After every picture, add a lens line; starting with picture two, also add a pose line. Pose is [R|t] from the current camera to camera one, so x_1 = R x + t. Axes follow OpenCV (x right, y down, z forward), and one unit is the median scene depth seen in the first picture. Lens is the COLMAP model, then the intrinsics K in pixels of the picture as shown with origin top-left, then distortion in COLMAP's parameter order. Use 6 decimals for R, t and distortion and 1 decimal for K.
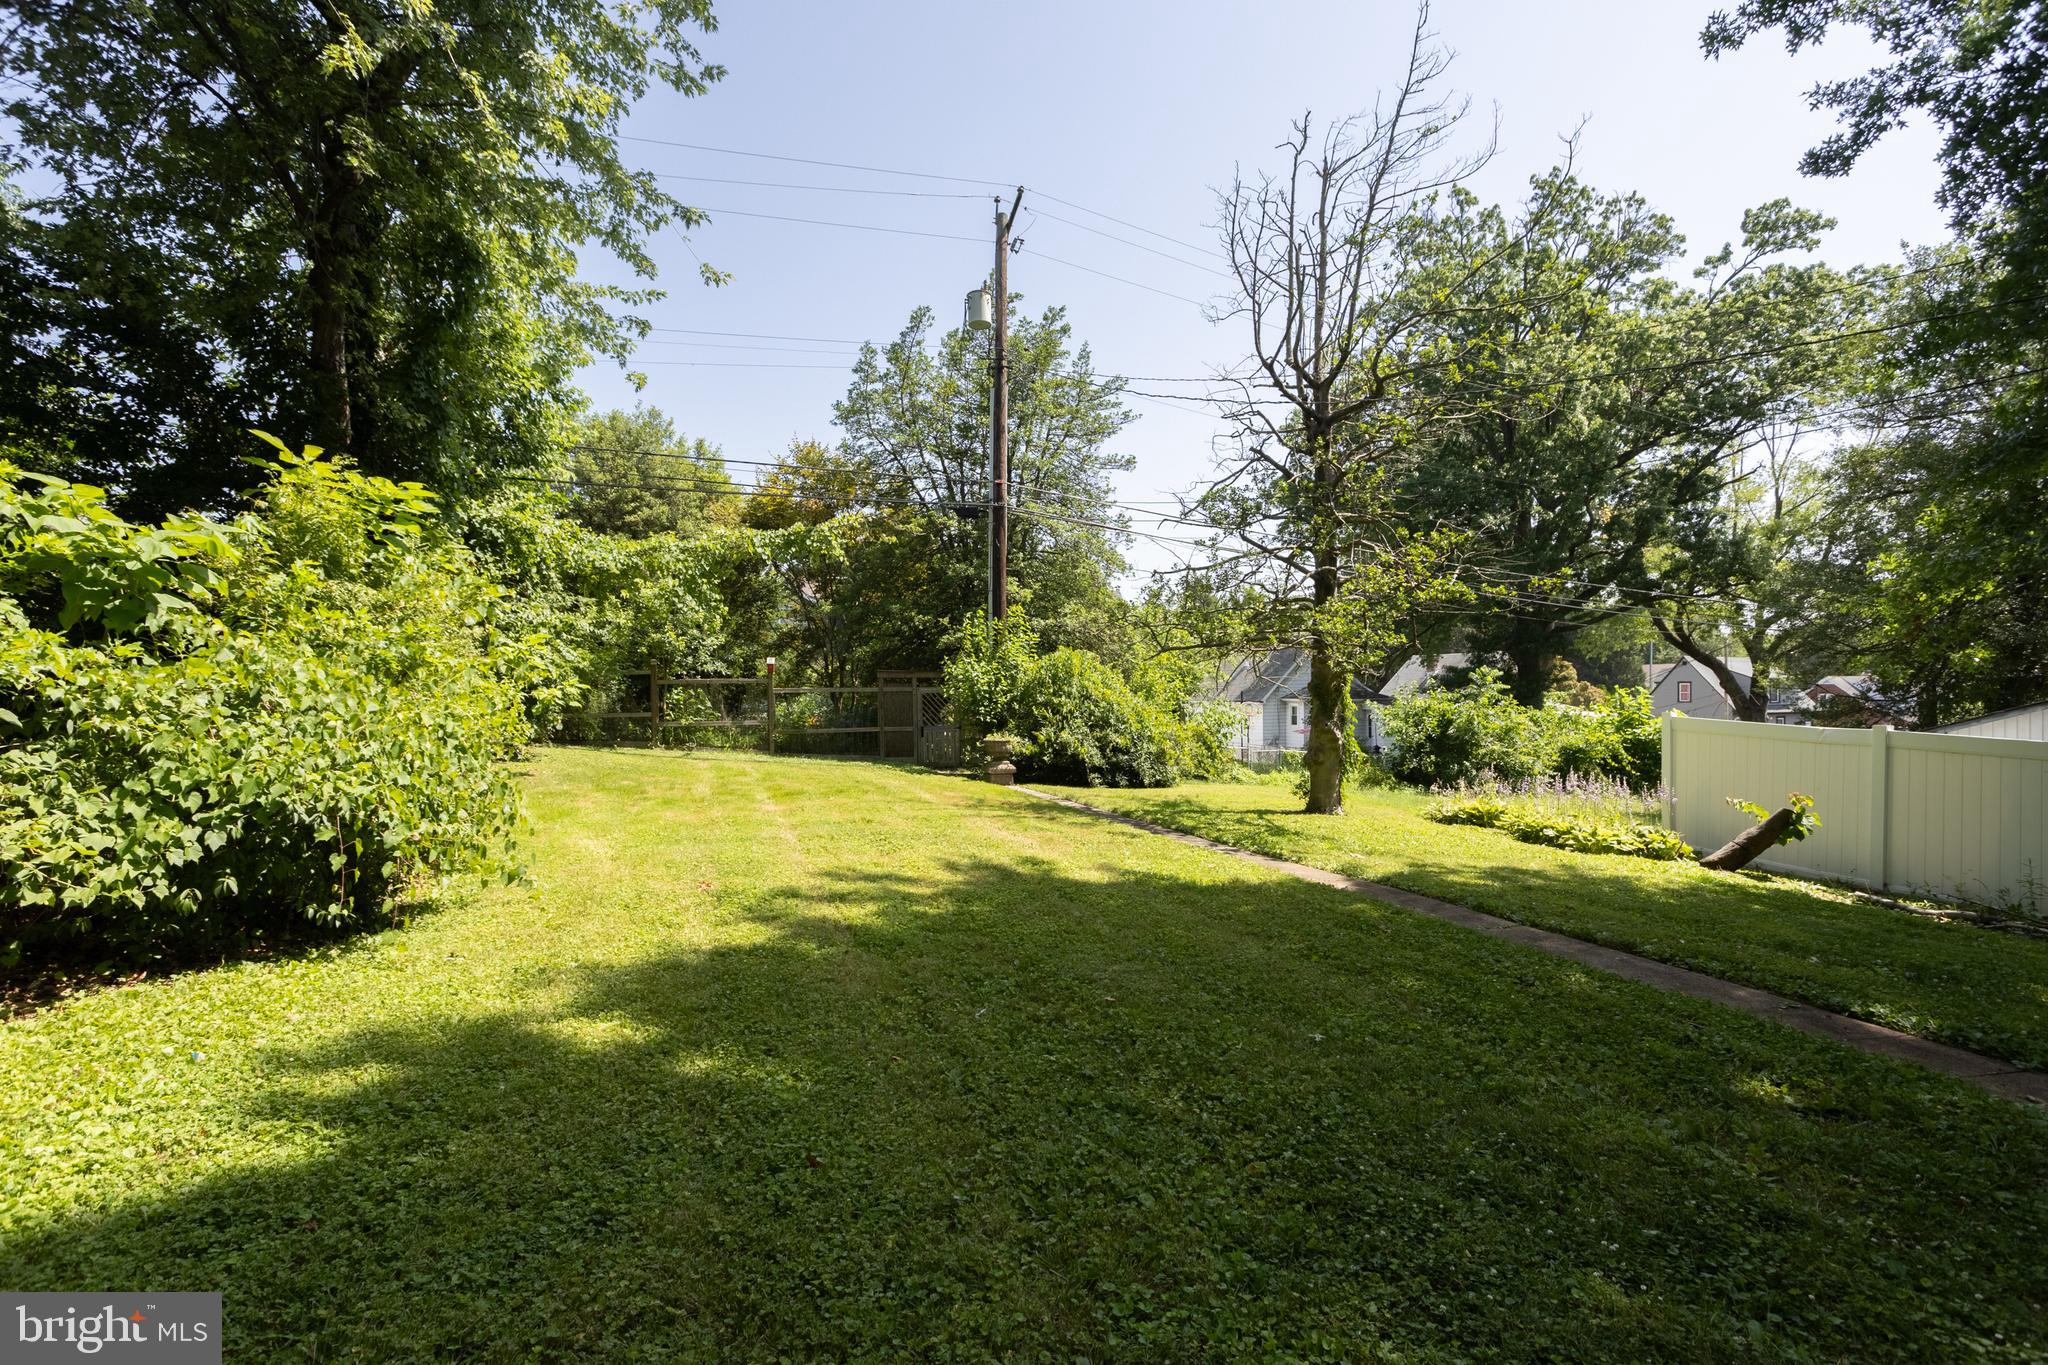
lens RADIAL K [[987.5, 0, 1030.4], [0, 987.5, 694.9], [0, 0, 1]] dist [-0.053790, 0.034247]
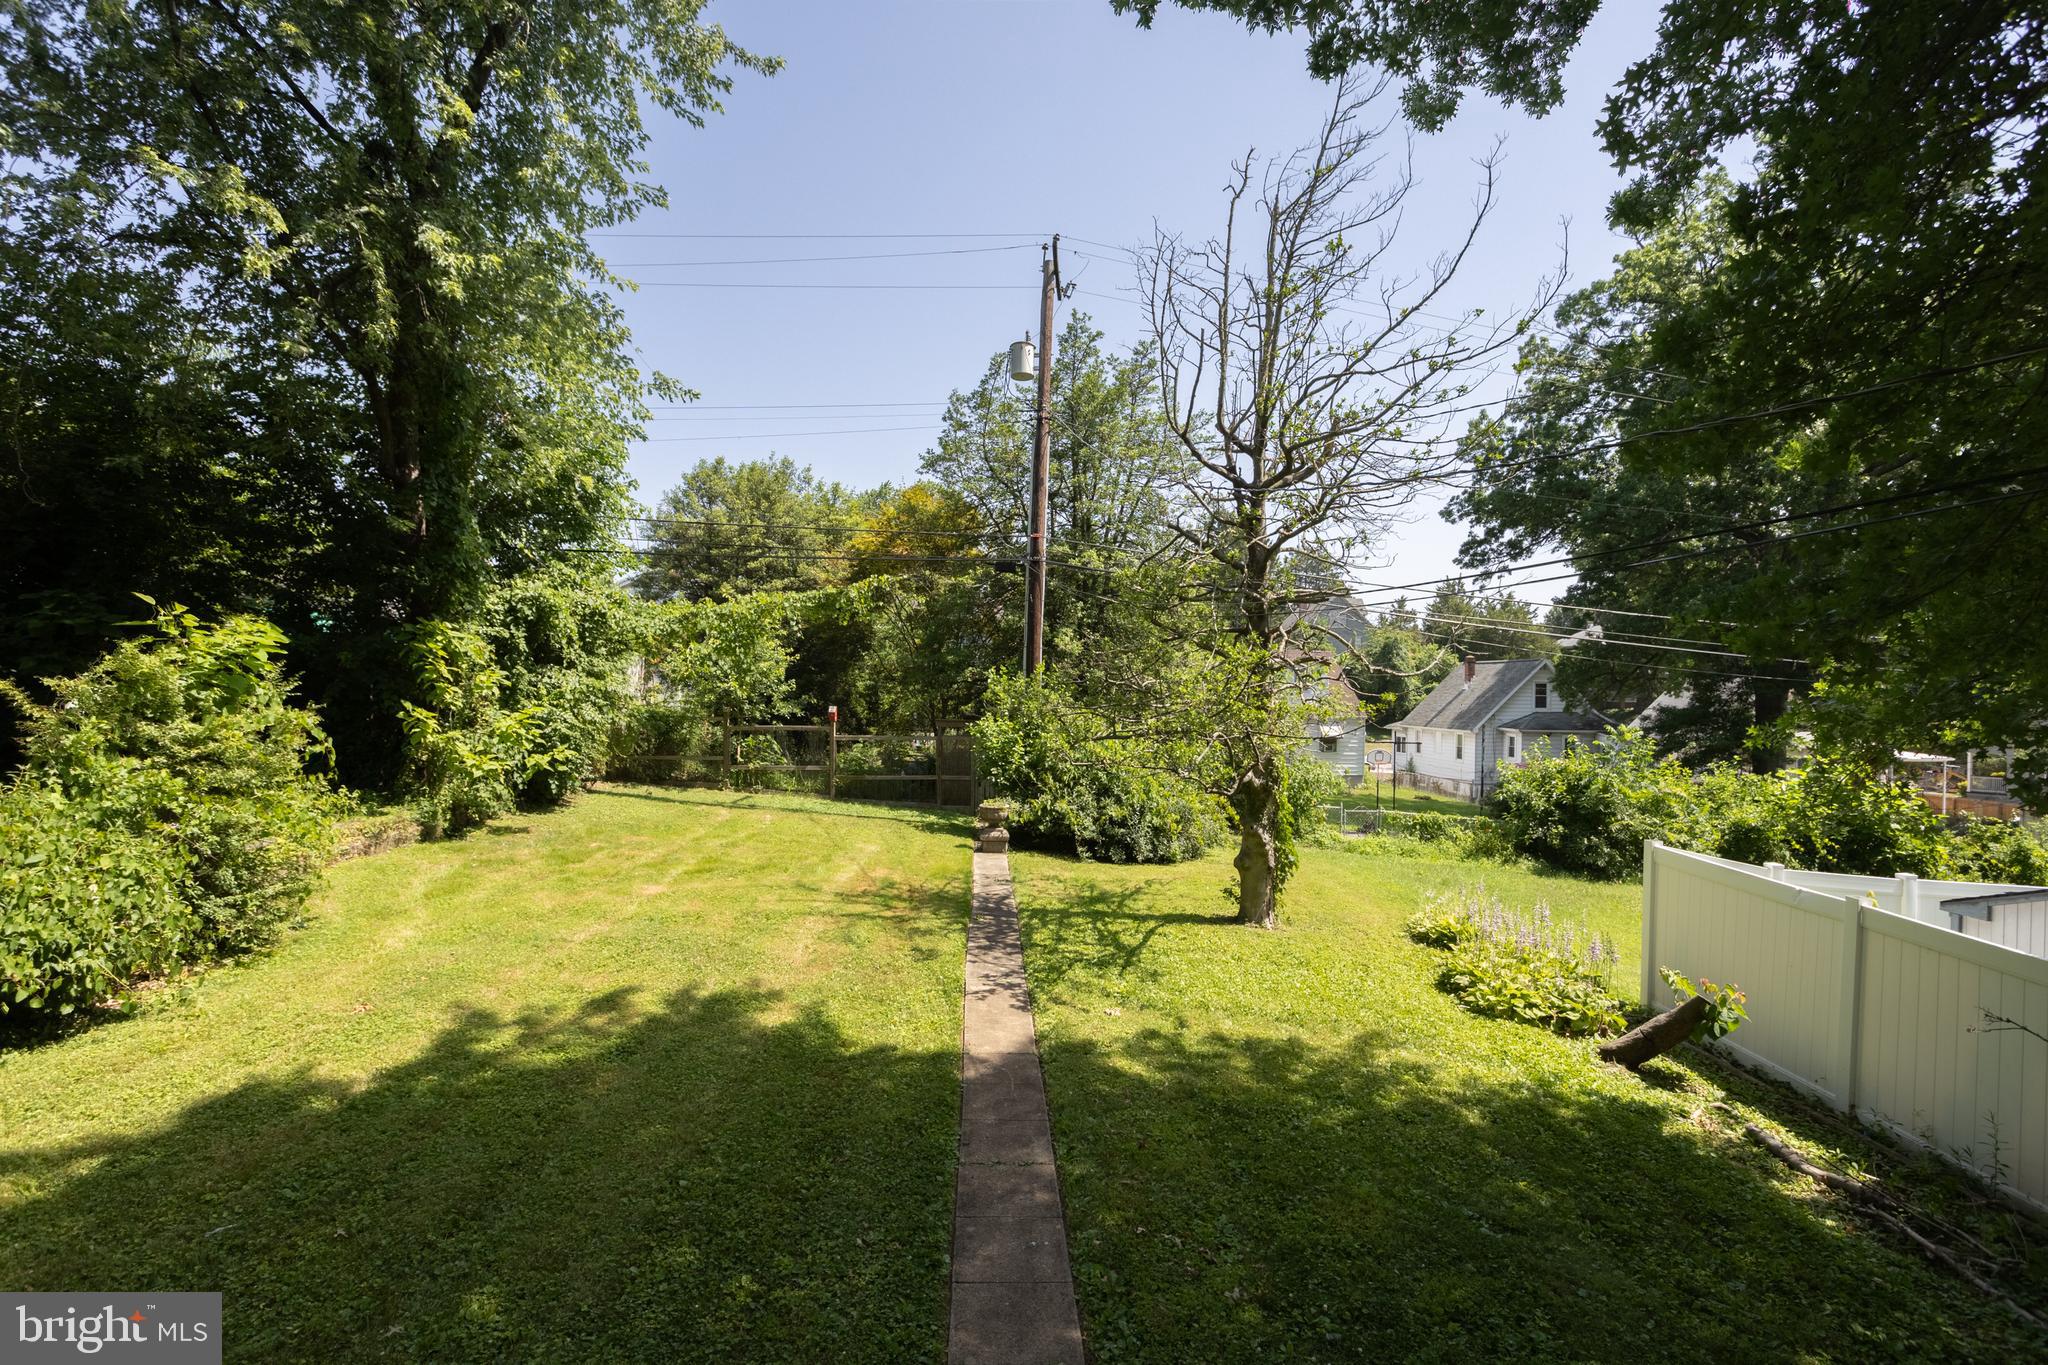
lens RADIAL K [[990.0, 0, 1024.0], [0, 990.0, 682.5], [0, 0, 1]] dist [-0.026411, 0.000126]
pose [[0.964405, 0.014163, -0.264050, 0.250901], [-0.017717, 0.999782, -0.011081, -0.066083], [0.263835, 0.015364, 0.964445, 0.048475]]
